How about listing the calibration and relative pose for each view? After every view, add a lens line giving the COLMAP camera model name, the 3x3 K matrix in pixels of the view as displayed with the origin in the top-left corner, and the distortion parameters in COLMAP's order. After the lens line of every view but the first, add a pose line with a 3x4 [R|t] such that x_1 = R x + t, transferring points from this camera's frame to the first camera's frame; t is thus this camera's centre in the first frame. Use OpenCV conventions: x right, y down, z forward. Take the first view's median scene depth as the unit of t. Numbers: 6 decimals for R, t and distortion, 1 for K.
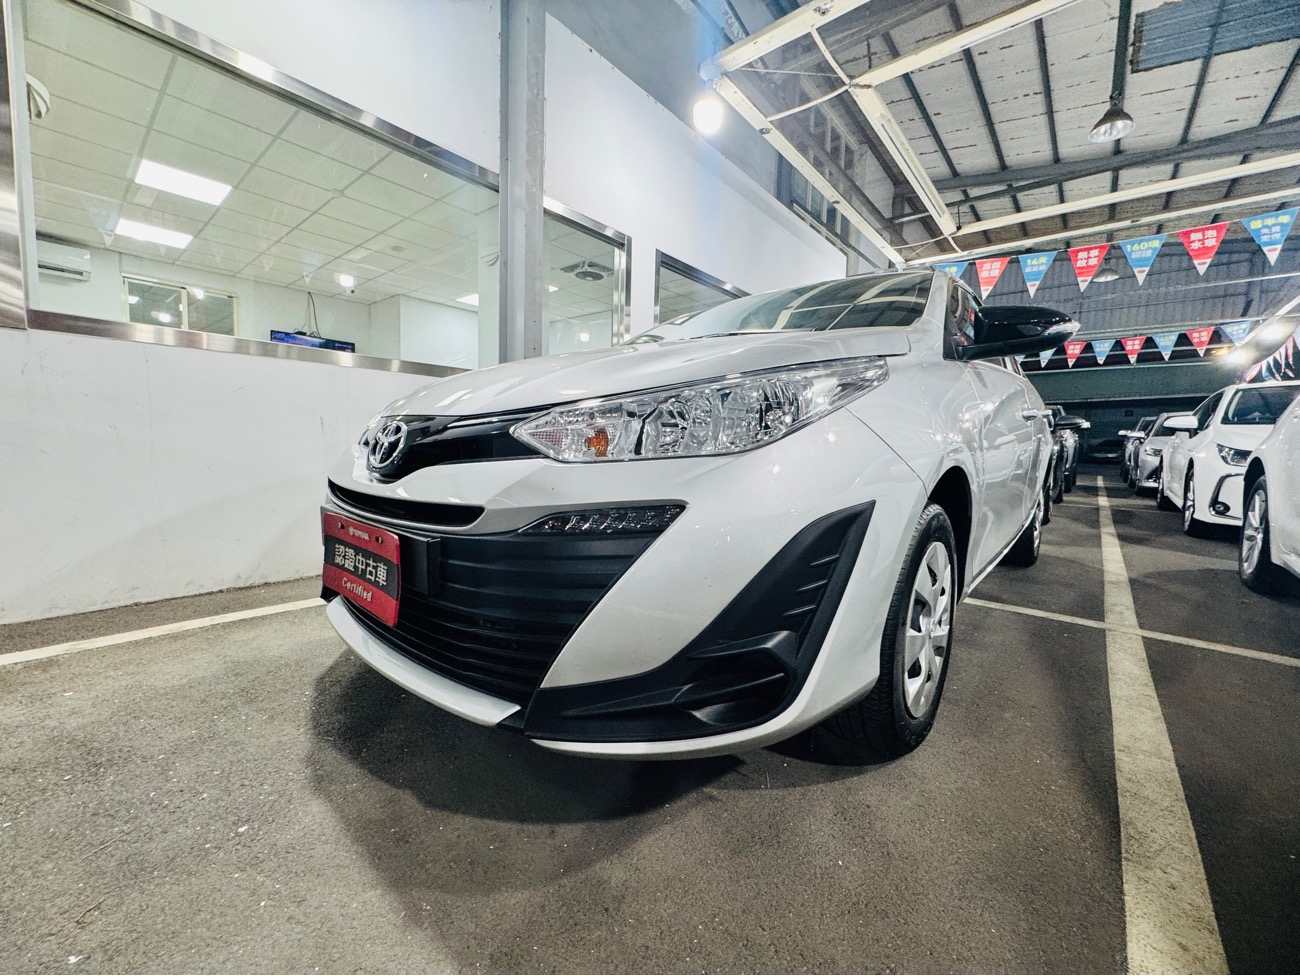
lens RADIAL K [[515.0, 0, 637.9], [0, 515.0, 482.3], [0, 0, 1]] dist [-0.000489, 0.000024]
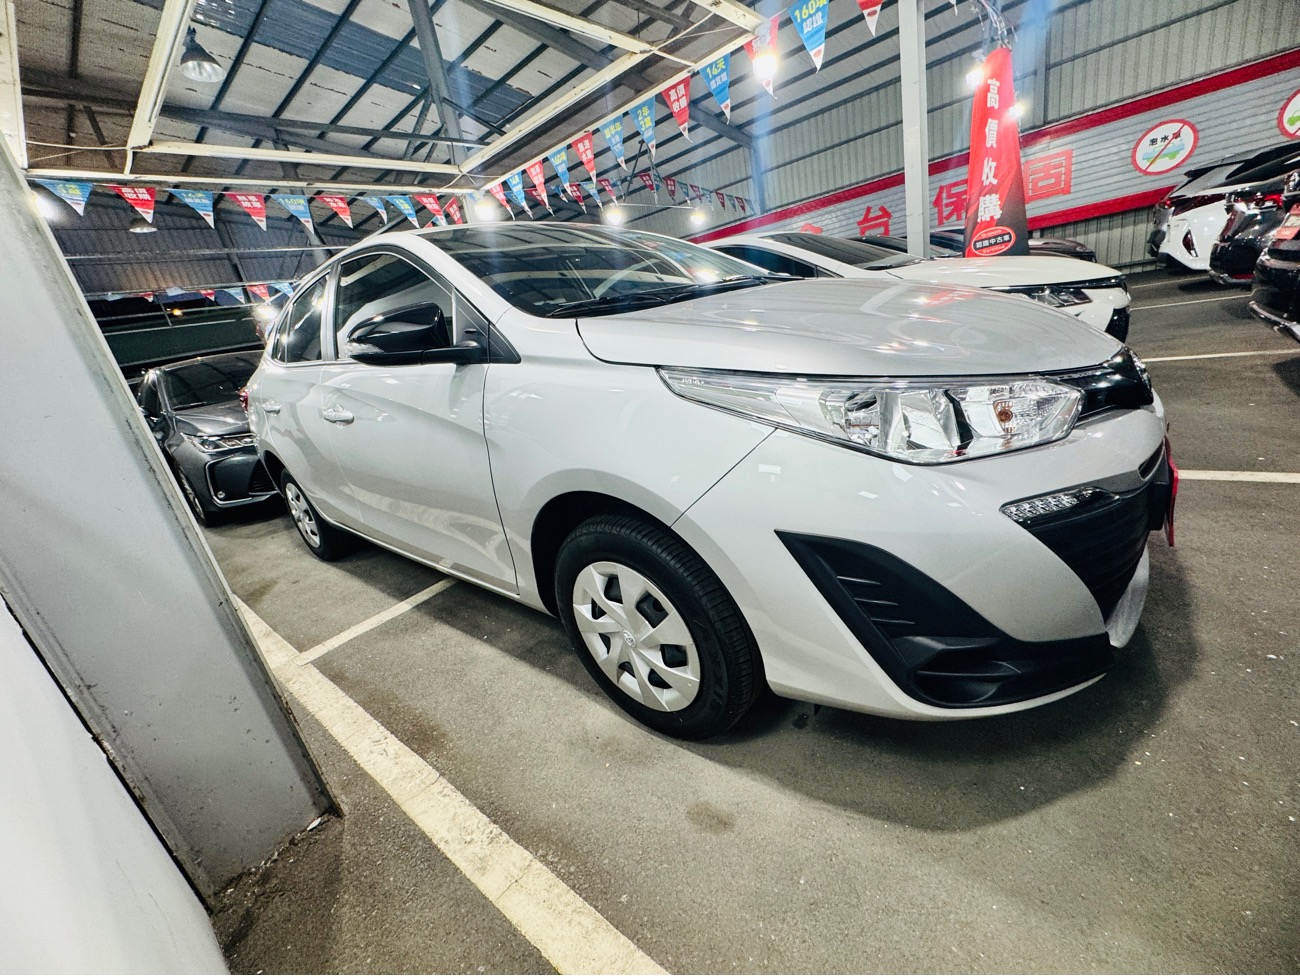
lens RADIAL K [[521.0, 0, 652.1], [0, 521.0, 488.7], [0, 0, 1]] dist [-0.001732, -0.000049]
pose [[-0.034455, -0.339215, 0.940078, -1.631717], [0.268415, 0.902935, 0.335650, -0.515606], [-0.962687, 0.263896, 0.059939, 2.097970]]
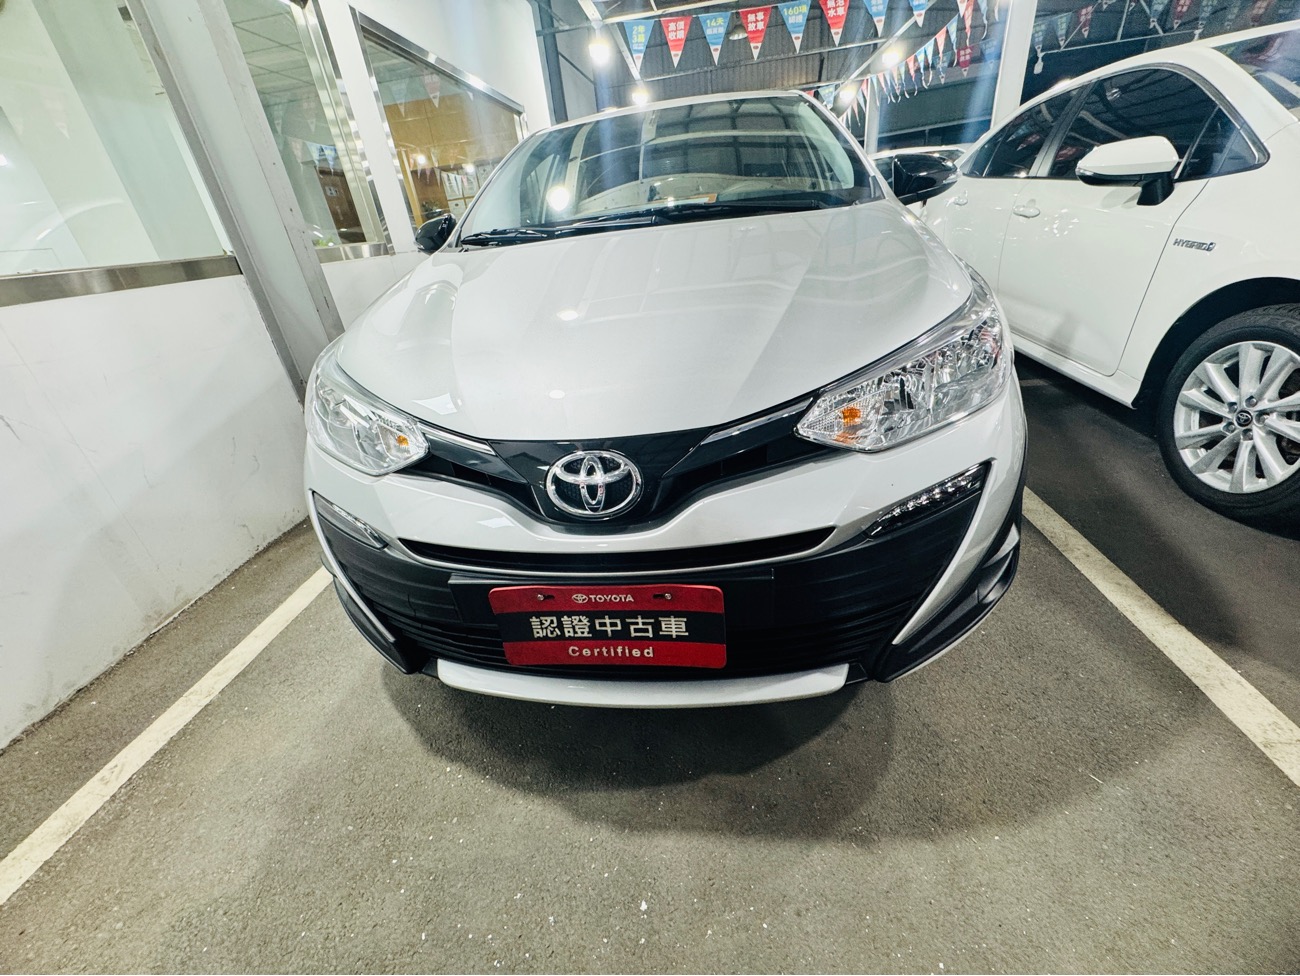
lens RADIAL K [[519.3, 0, 644.1], [0, 519.3, 491.5], [0, 0, 1]] dist [-0.001037, -0.000063]
pose [[0.811023, -0.370683, 0.452588, -0.832529], [0.178707, 0.893636, 0.411677, -0.389221], [-0.557051, -0.252999, 0.791003, 0.380797]]
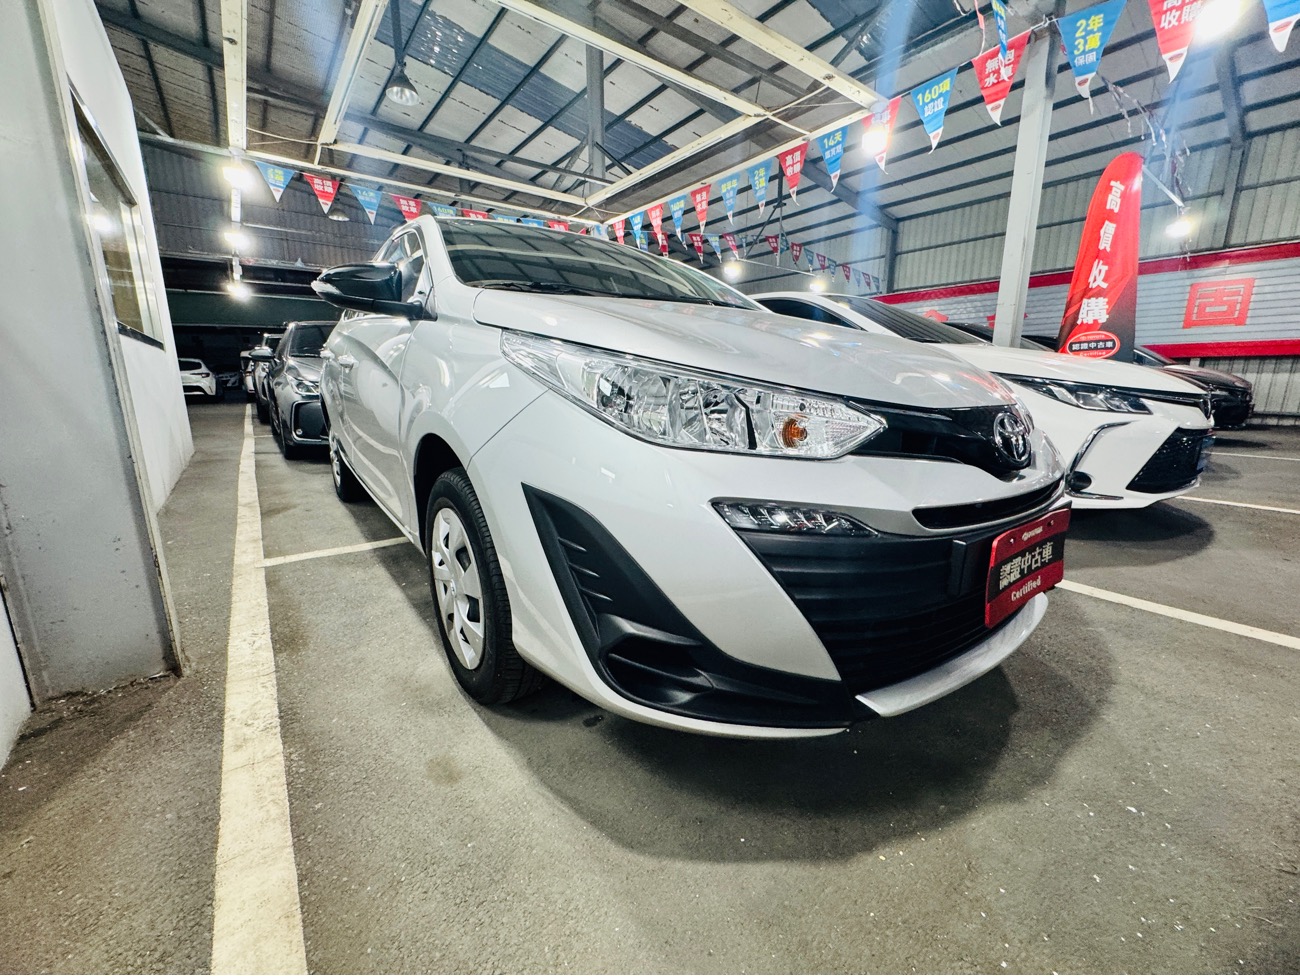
lens RADIAL K [[521.7, 0, 650.0], [0, 521.7, 488.0], [0, 0, 1]] dist [-0.000488, -0.000164]
pose [[0.195499, -0.234359, 0.952290, -1.661228], [0.088278, 0.971290, 0.220912, -0.271744], [-0.976723, 0.040878, 0.210575, 1.556694]]
